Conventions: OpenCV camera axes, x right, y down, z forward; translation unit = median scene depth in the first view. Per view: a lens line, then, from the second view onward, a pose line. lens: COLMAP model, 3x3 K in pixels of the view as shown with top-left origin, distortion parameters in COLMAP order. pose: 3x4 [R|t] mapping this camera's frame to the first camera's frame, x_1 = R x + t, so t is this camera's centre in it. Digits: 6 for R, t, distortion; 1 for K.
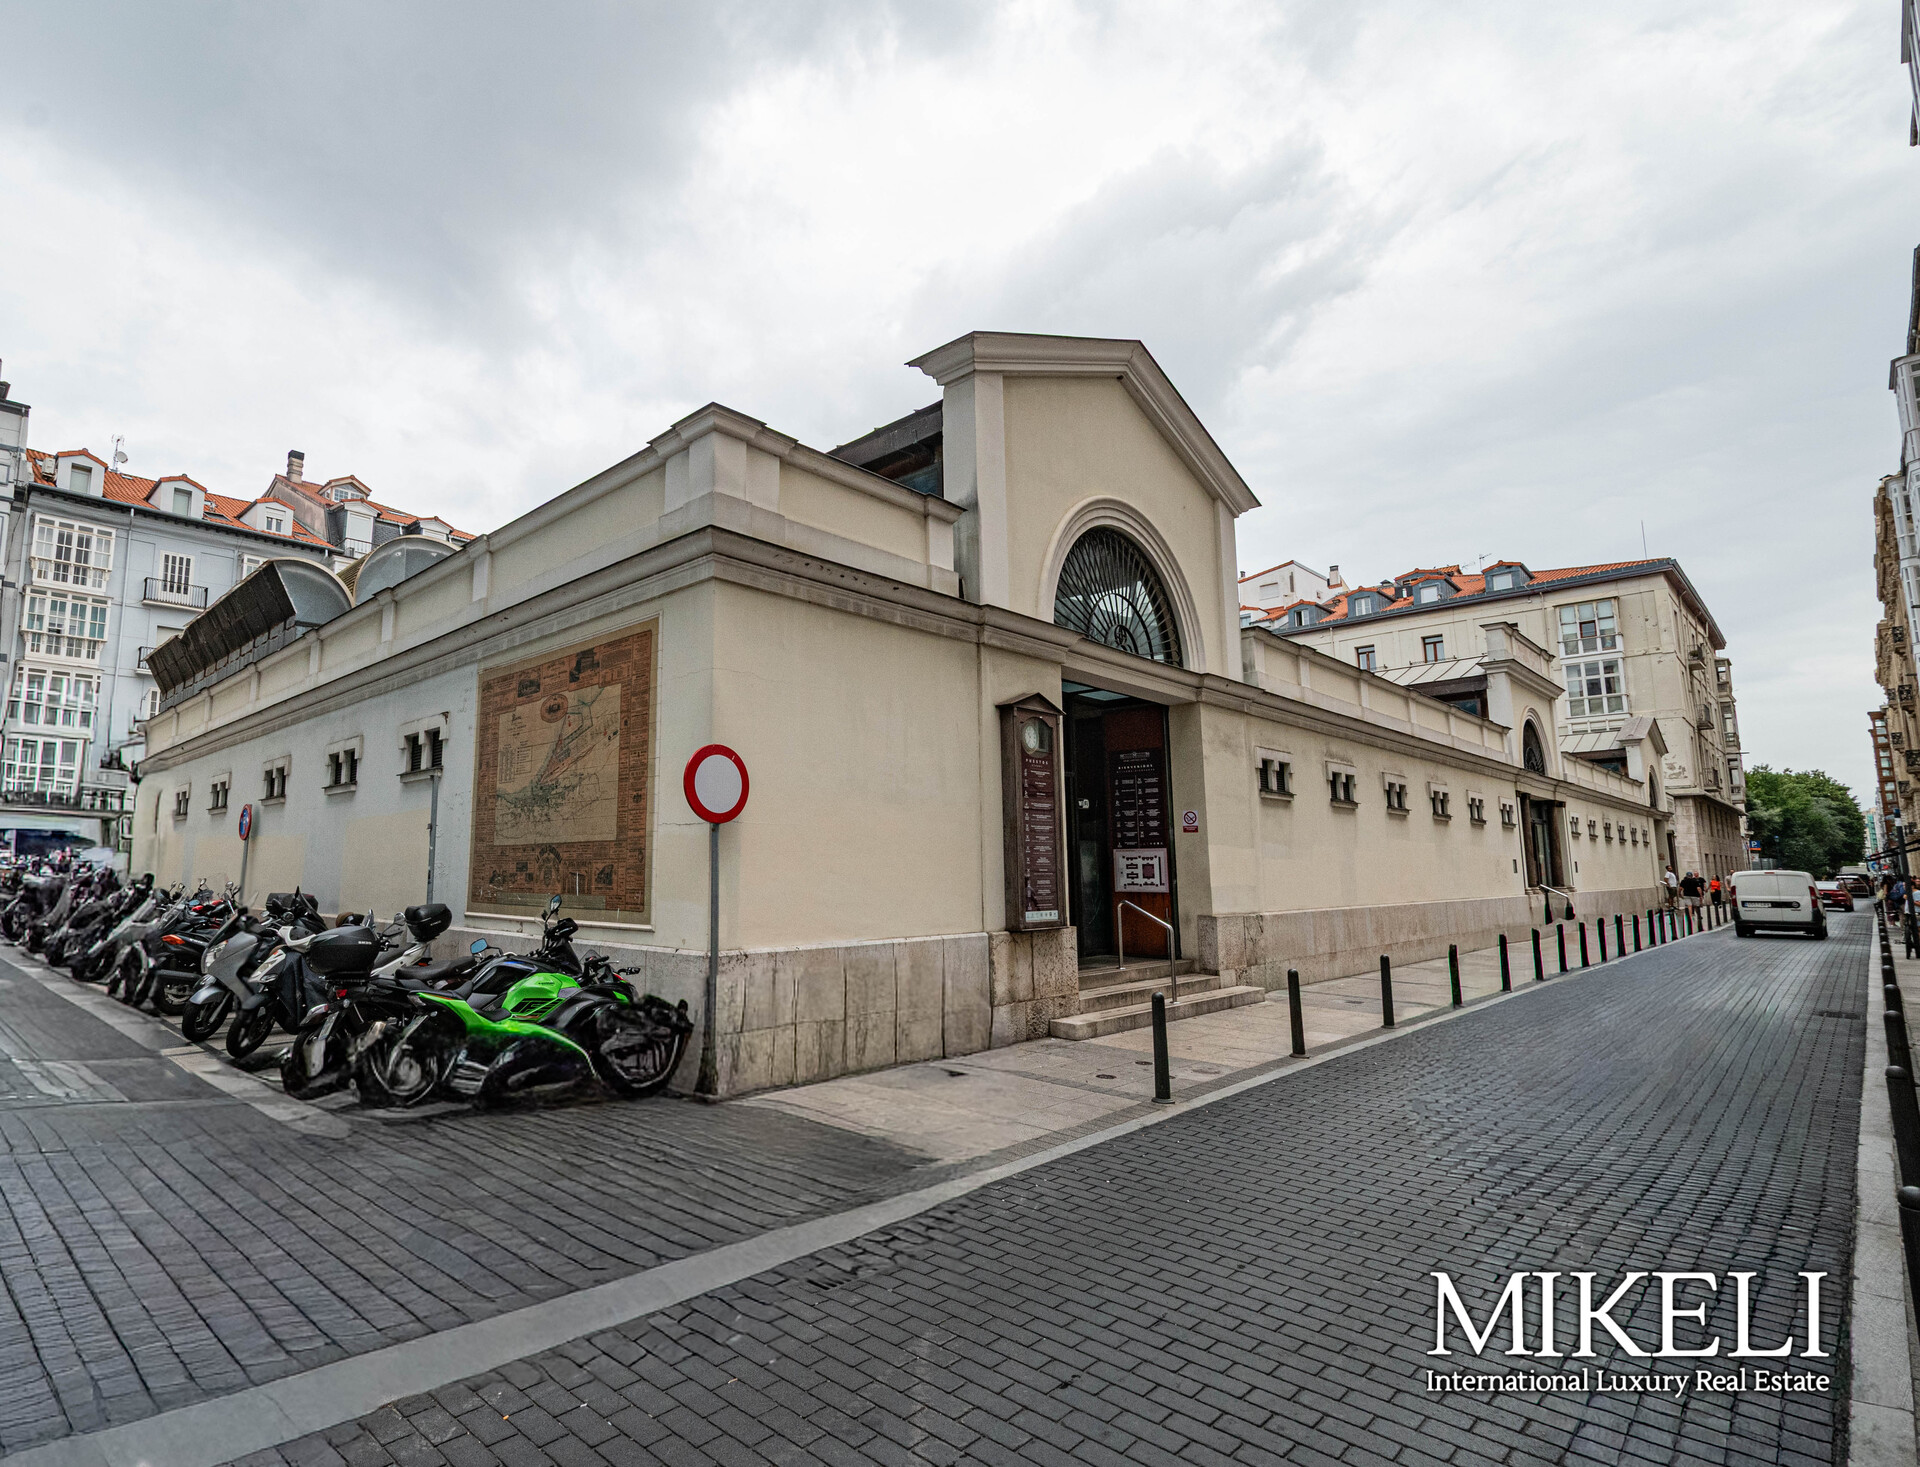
lens RADIAL K [[984.5, 0, 810.1], [0, 984.5, 748.1], [0, 0, 1]] dist [0.002144, -0.001548]
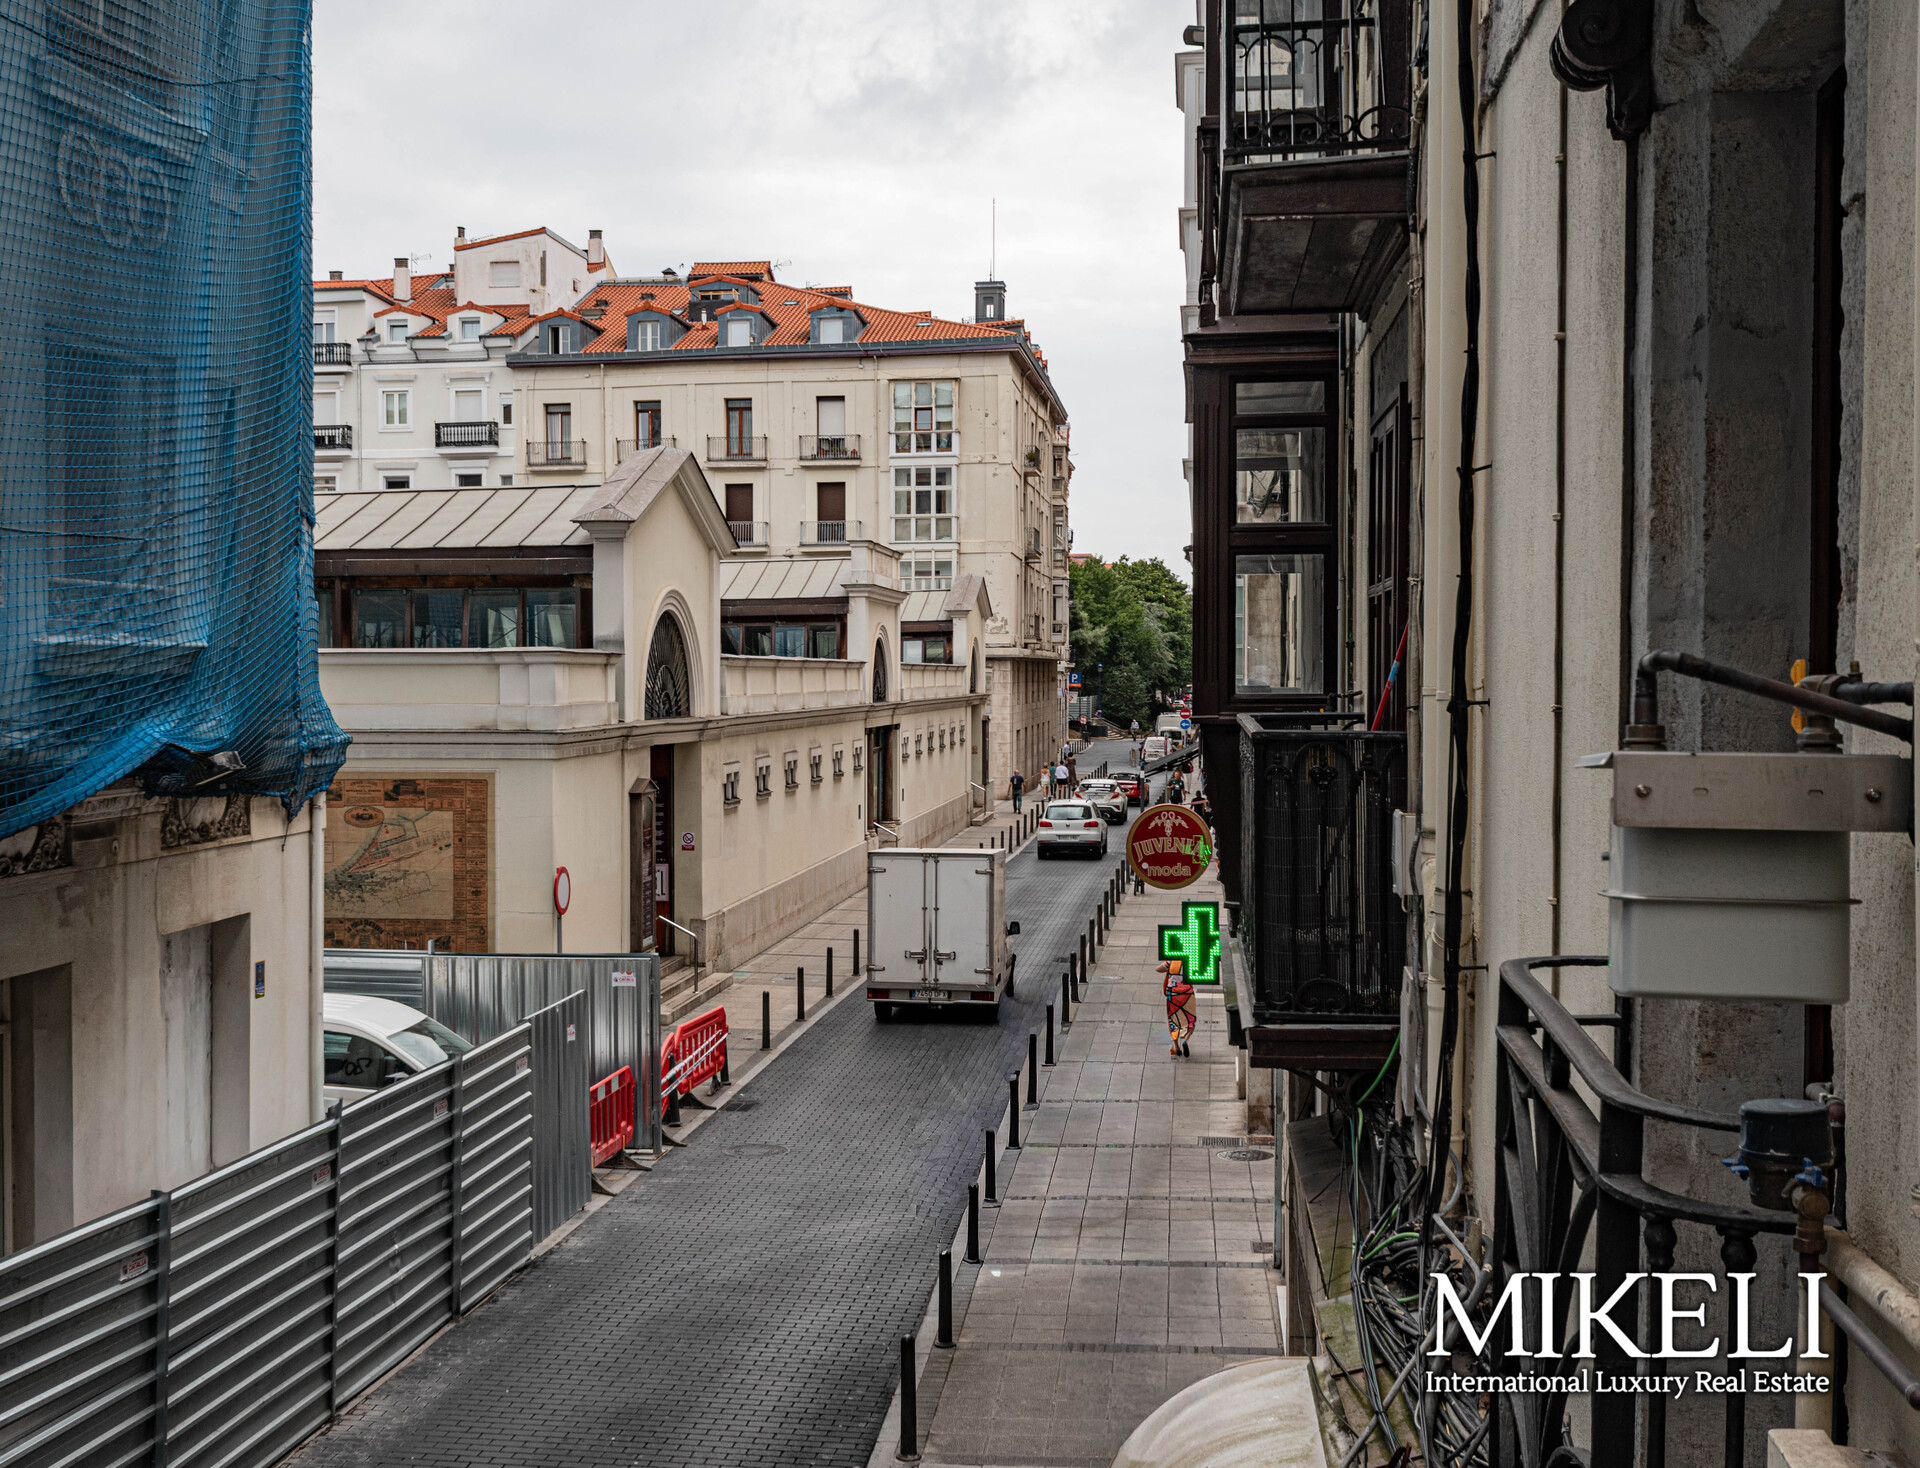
lens RADIAL K [[2383.1, 0, 960.0], [0, 2383.1, 734.0], [0, 0, 1]] dist [0.014564, 0.002930]
pose [[0.759812, -0.014248, 0.649987, -0.334929], [-0.088155, 0.988269, 0.124712, -0.119918], [-0.644139, -0.152057, 0.749642, -0.366894]]
